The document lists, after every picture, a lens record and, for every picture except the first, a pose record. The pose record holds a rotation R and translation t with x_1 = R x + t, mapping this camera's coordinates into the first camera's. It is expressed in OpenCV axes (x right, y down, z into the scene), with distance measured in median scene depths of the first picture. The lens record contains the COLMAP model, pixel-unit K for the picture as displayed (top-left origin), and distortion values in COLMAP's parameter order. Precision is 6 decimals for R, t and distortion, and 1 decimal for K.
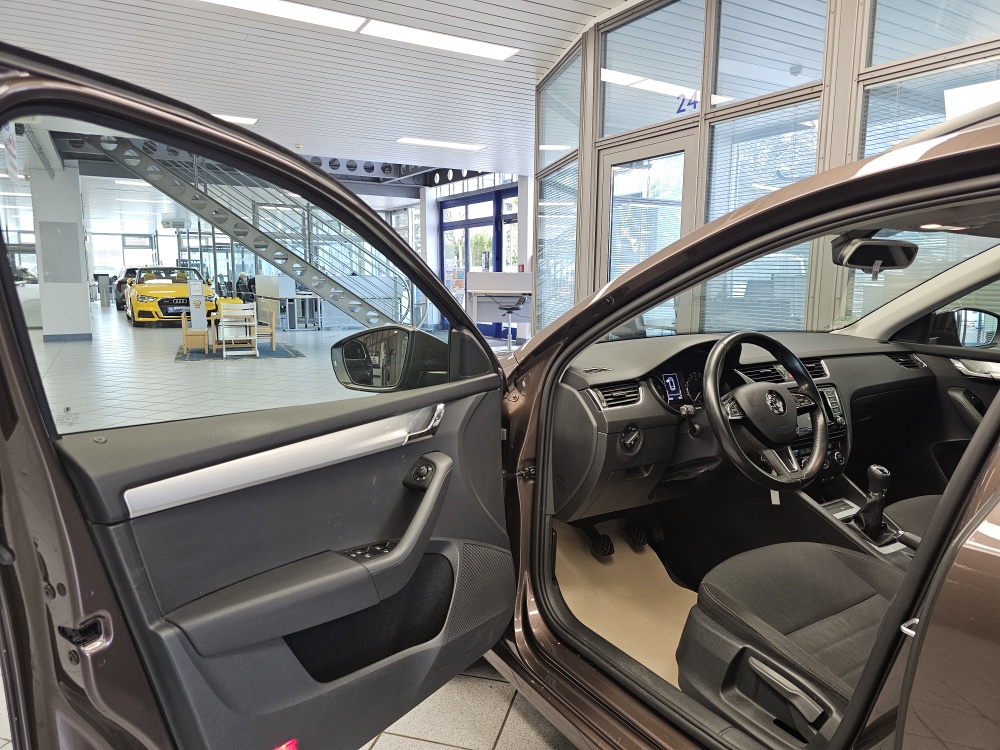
lens RADIAL K [[681.6, 0, 484.3], [0, 681.6, 365.0], [0, 0, 1]] dist [0.051326, -0.055849]
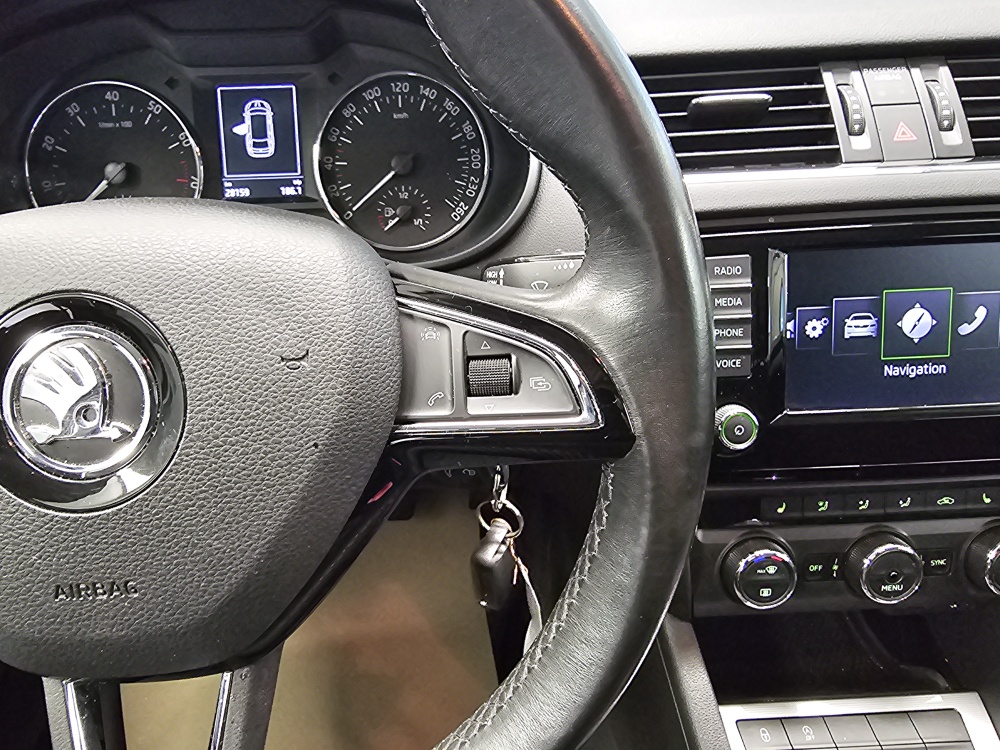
lens RADIAL K [[691.2, 0, 426.2], [0, 691.2, 365.5], [0, 0, 1]] dist [0.000153, -0.001767]
pose [[0.865493, 0.240754, -0.439272, 0.439174], [-0.030733, 0.900797, 0.433152, -0.005402], [0.499978, -0.361390, 0.787032, 0.771910]]
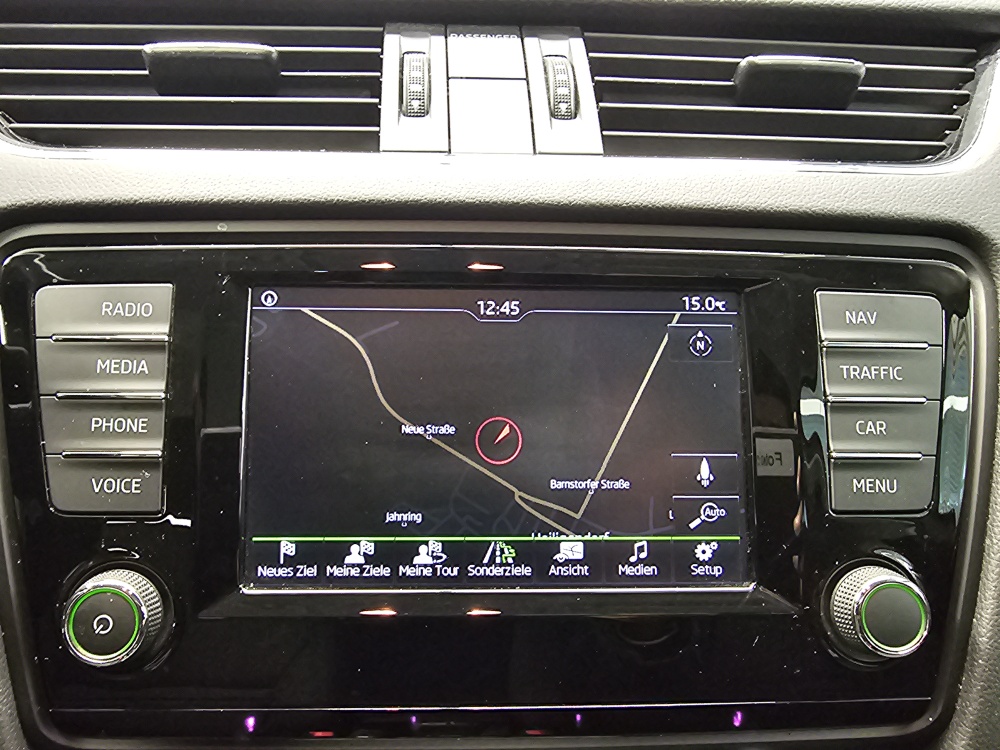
lens RADIAL K [[687.8, 0, 451.5], [0, 687.8, 393.5], [0, 0, 1]] dist [0.001723, -0.002663]
pose [[0.871595, 0.185117, -0.453932, 0.511063], [-0.087321, 0.969780, 0.227818, 0.035892], [0.482387, -0.158927, 0.861420, 0.906971]]
